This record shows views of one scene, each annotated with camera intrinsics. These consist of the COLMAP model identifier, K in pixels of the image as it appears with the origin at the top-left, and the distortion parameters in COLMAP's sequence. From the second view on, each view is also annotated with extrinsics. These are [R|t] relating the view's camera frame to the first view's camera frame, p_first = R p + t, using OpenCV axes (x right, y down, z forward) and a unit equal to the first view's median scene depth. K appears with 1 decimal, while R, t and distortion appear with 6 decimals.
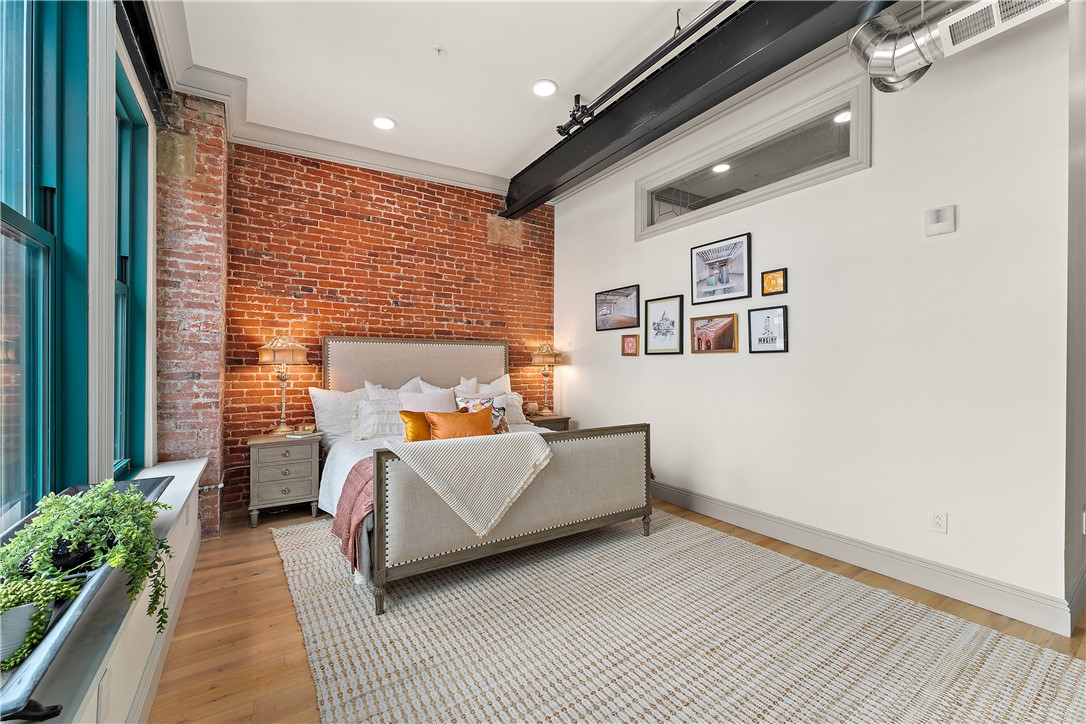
lens RADIAL K [[429.0, 0, 539.3], [0, 429.0, 367.2], [0, 0, 1]] dist [-0.000122, -0.000087]
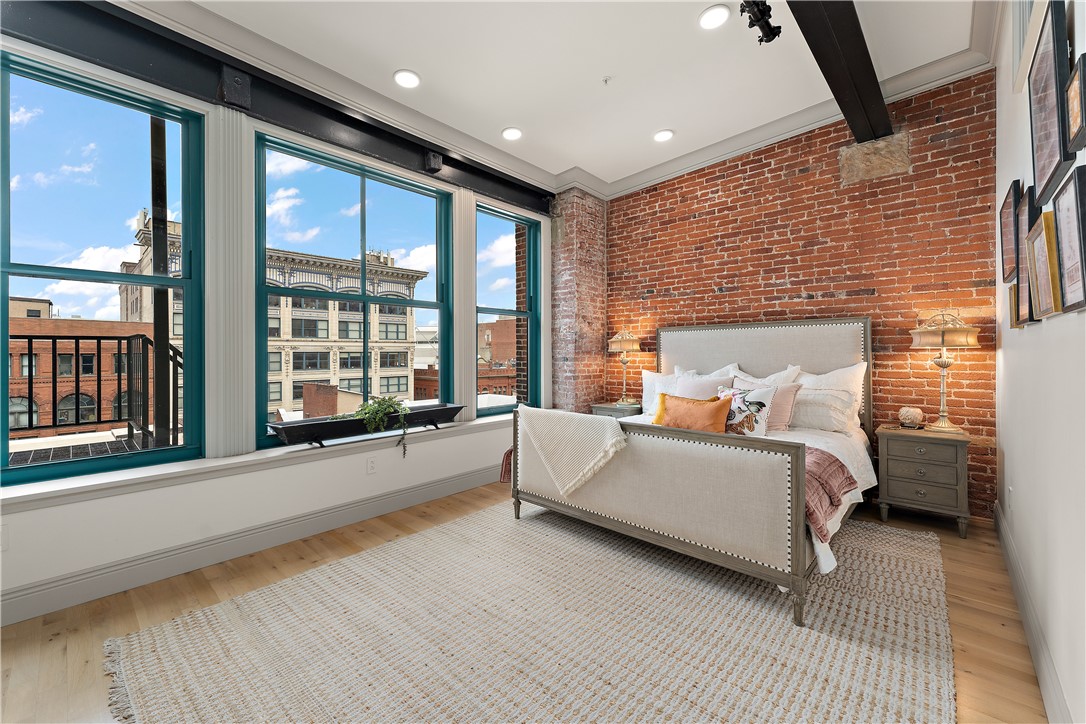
lens RADIAL K [[437.5, 0, 547.4], [0, 437.5, 351.1], [0, 0, 1]] dist [0.000631, -0.000035]
pose [[0.246270, -0.008746, -0.969162, 0.561337], [0.005552, 0.999956, -0.007614, 0.000247], [0.969185, -0.003505, 0.246308, 0.356123]]
